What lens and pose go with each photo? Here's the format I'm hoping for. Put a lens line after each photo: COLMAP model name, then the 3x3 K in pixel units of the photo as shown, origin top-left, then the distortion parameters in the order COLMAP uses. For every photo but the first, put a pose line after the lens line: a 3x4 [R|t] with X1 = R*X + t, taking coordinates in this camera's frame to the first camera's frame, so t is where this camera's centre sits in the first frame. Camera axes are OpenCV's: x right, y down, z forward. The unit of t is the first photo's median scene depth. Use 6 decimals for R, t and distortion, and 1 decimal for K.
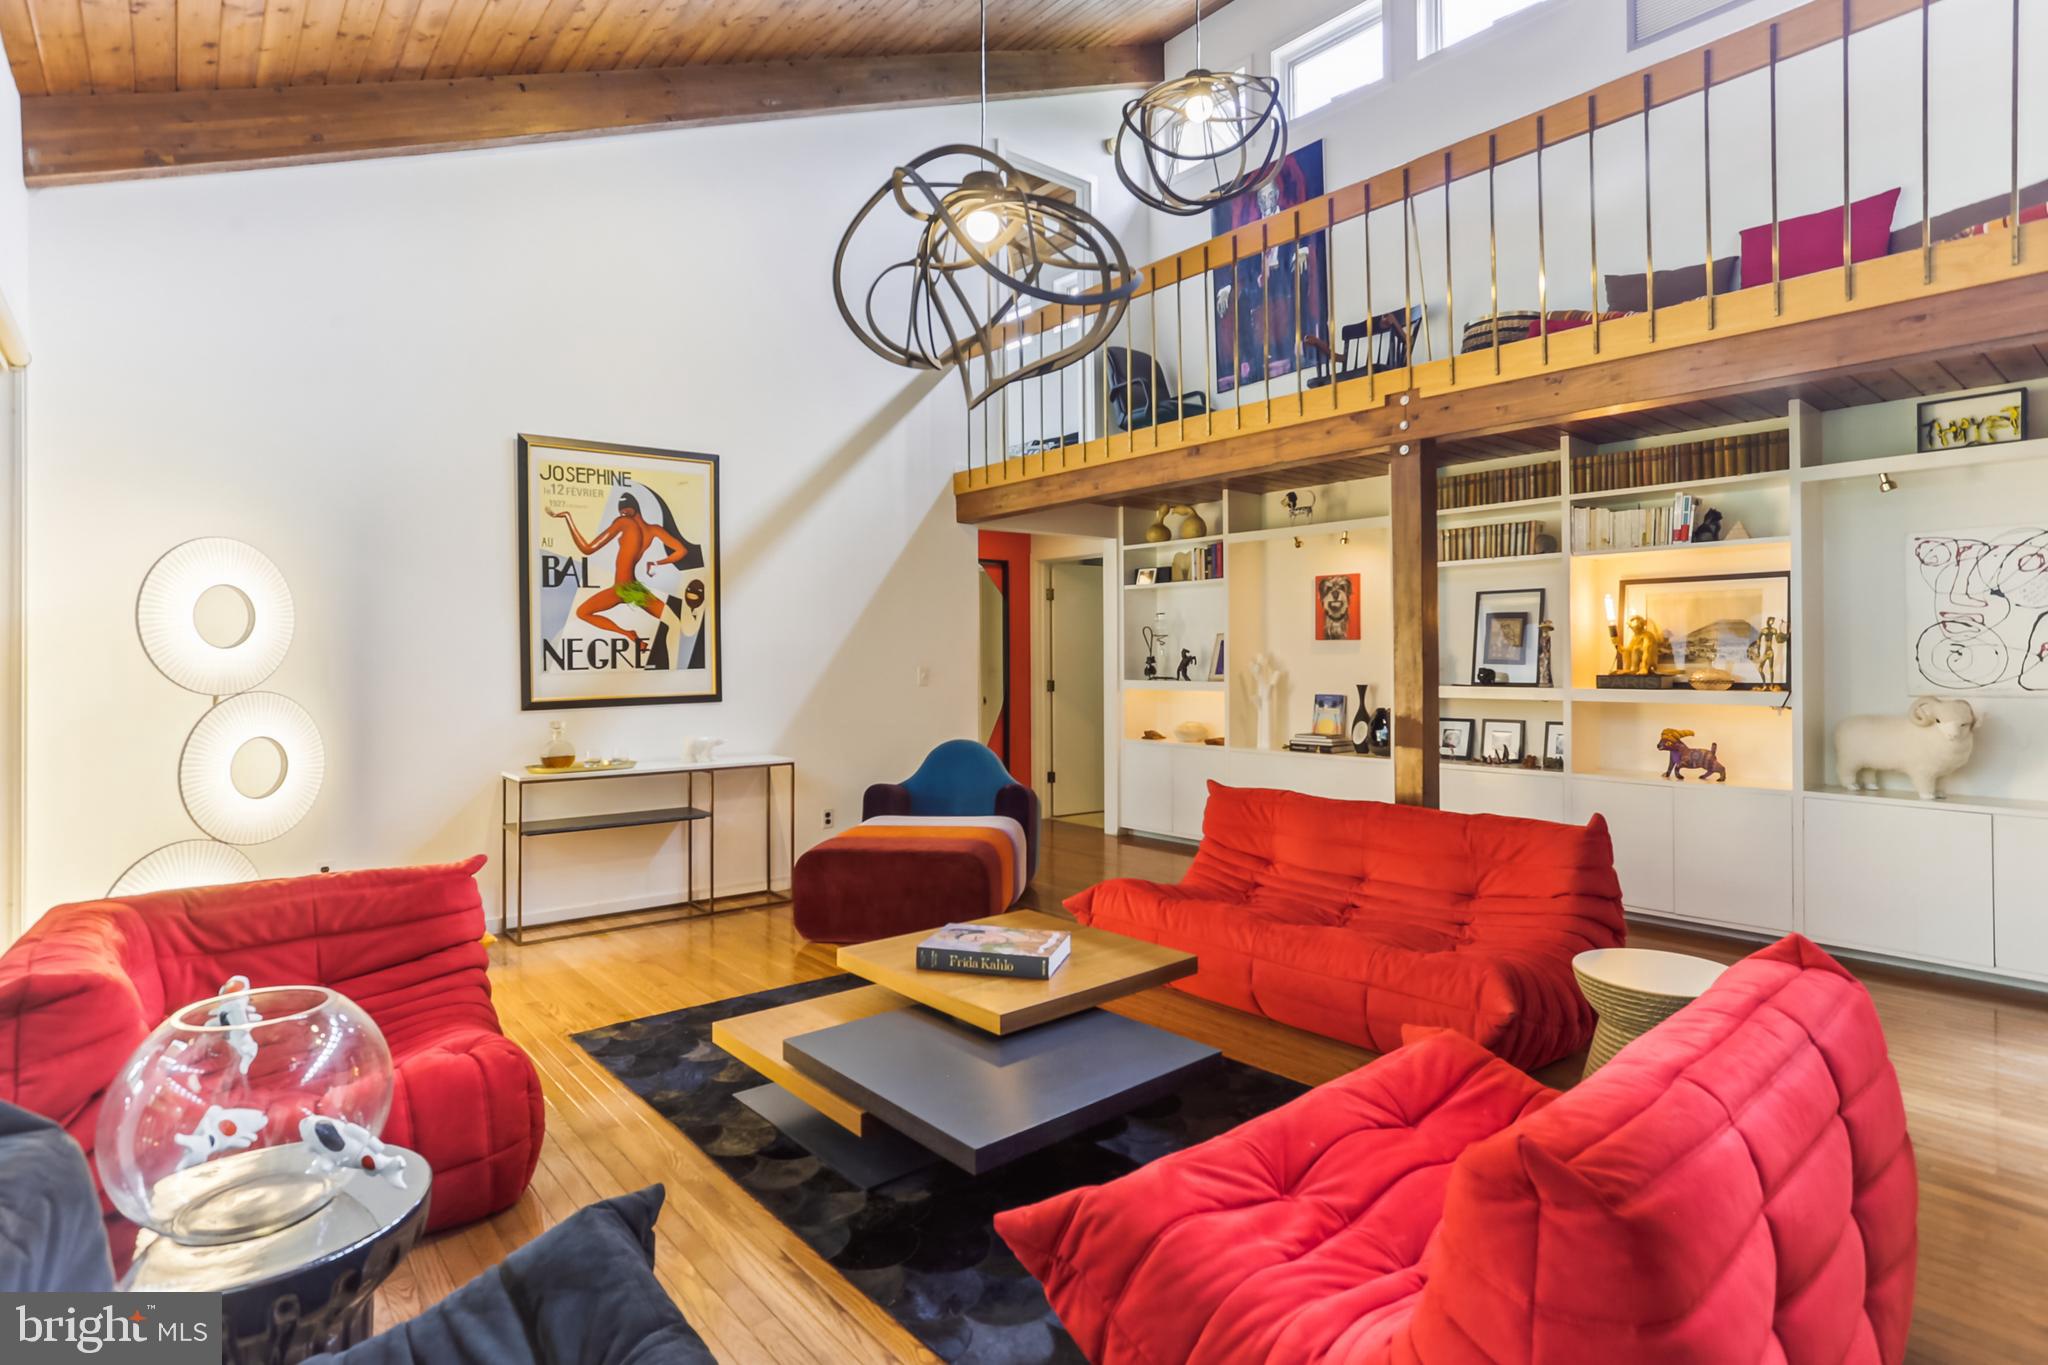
lens RADIAL K [[1011.2, 0, 1017.7], [0, 1011.2, 665.4], [0, 0, 1]] dist [-0.004604, 0.002618]
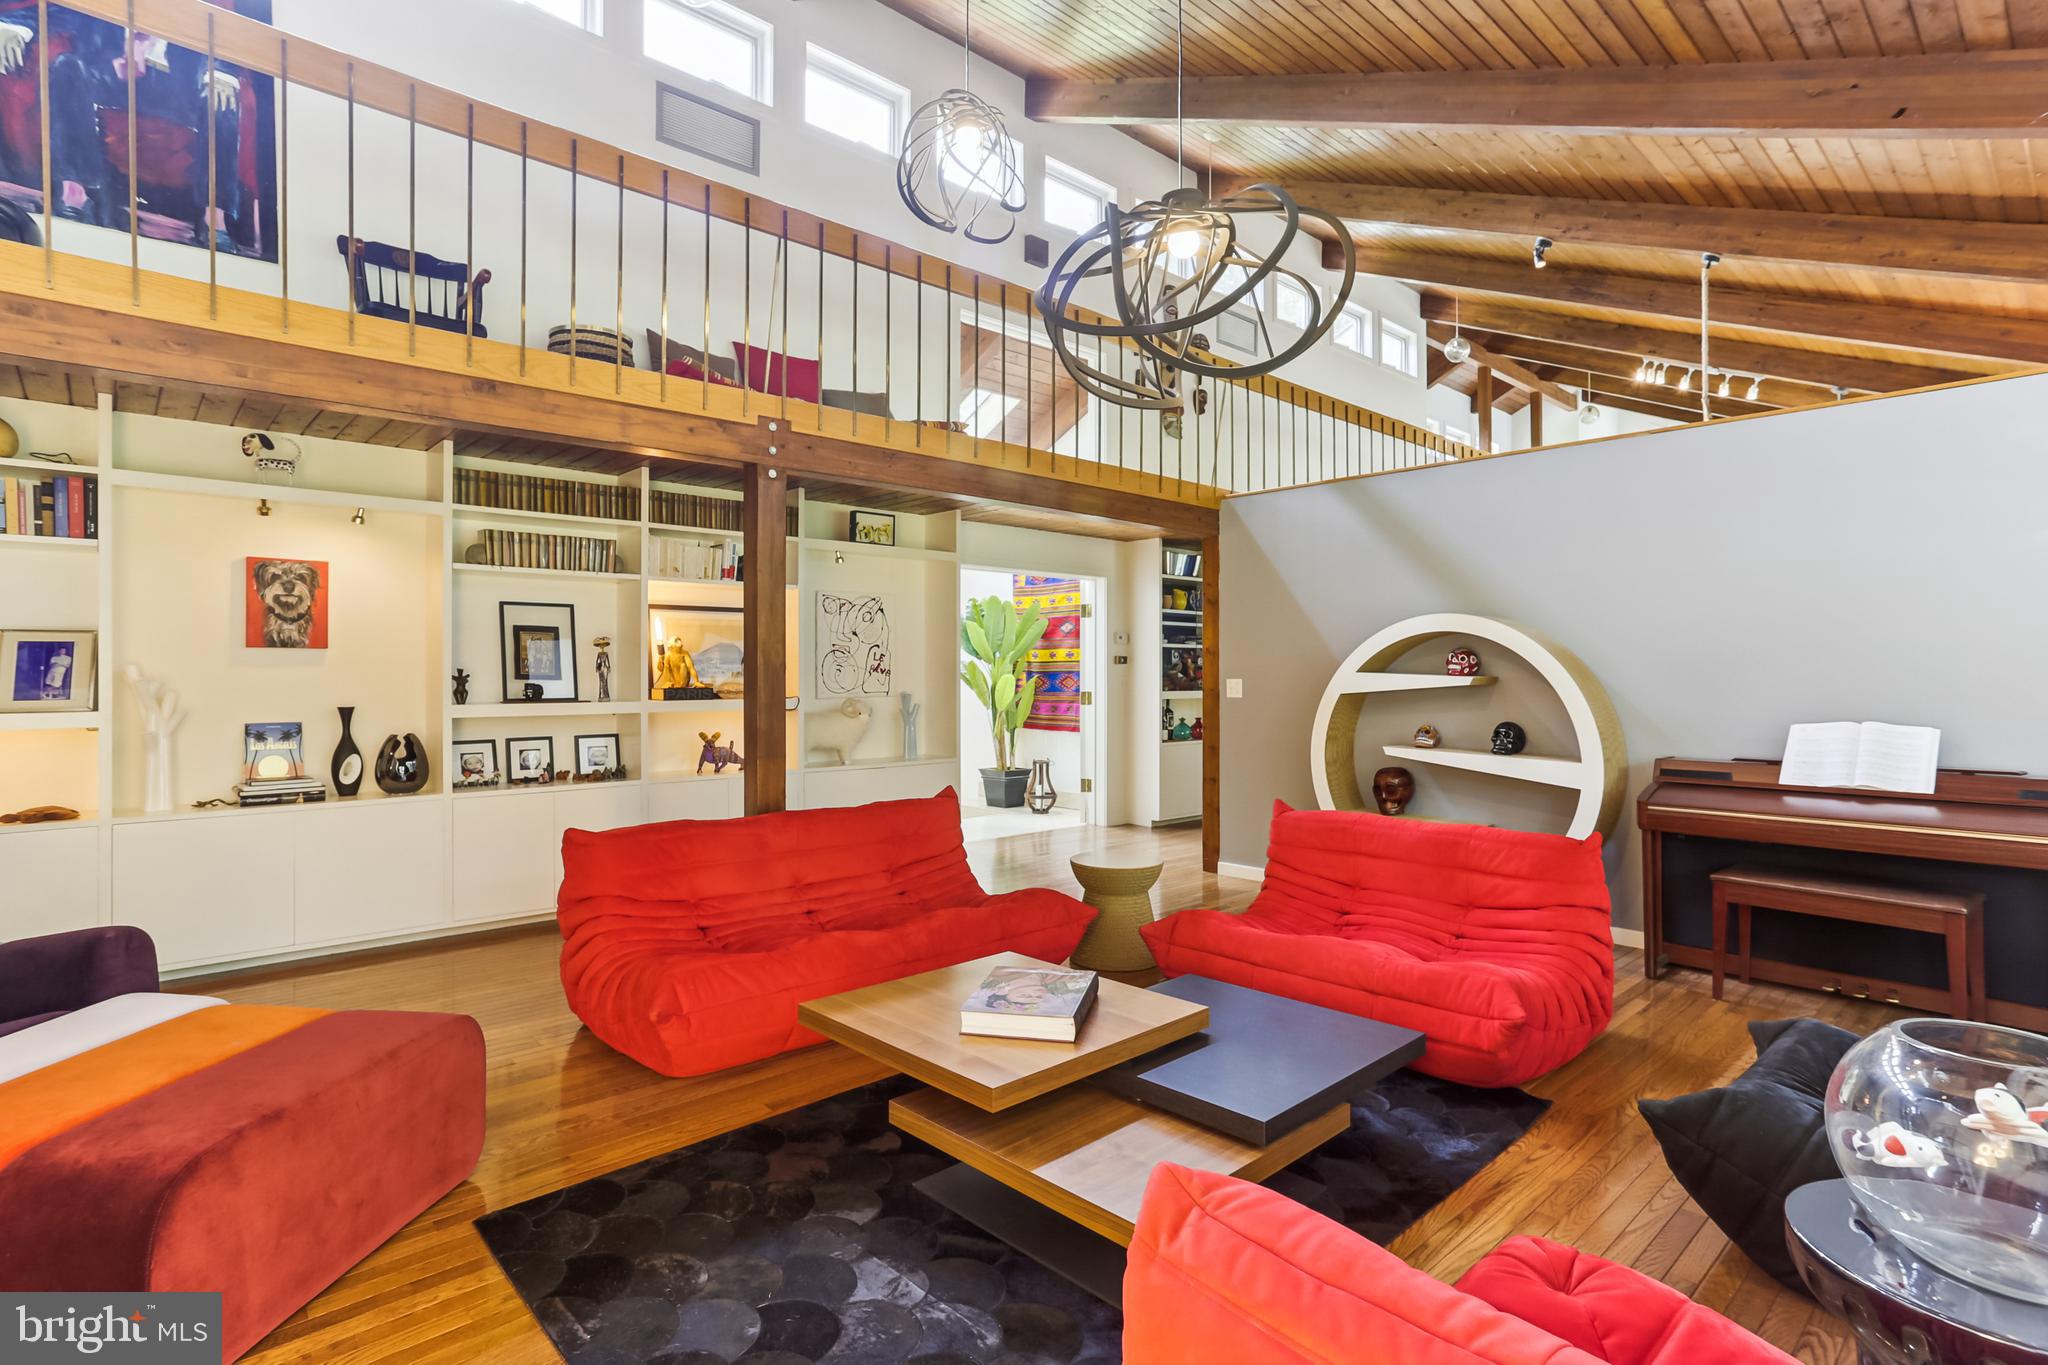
lens RADIAL K [[1011.2, 0, 1018.0], [0, 1011.2, 678.4], [0, 0, 1]] dist [-0.004604, 0.002618]
pose [[-0.027557, -0.003465, 0.999614, -0.481428], [0.007761, 0.999963, 0.003680, -0.002038], [-0.999590, 0.007859, -0.027529, 0.553614]]
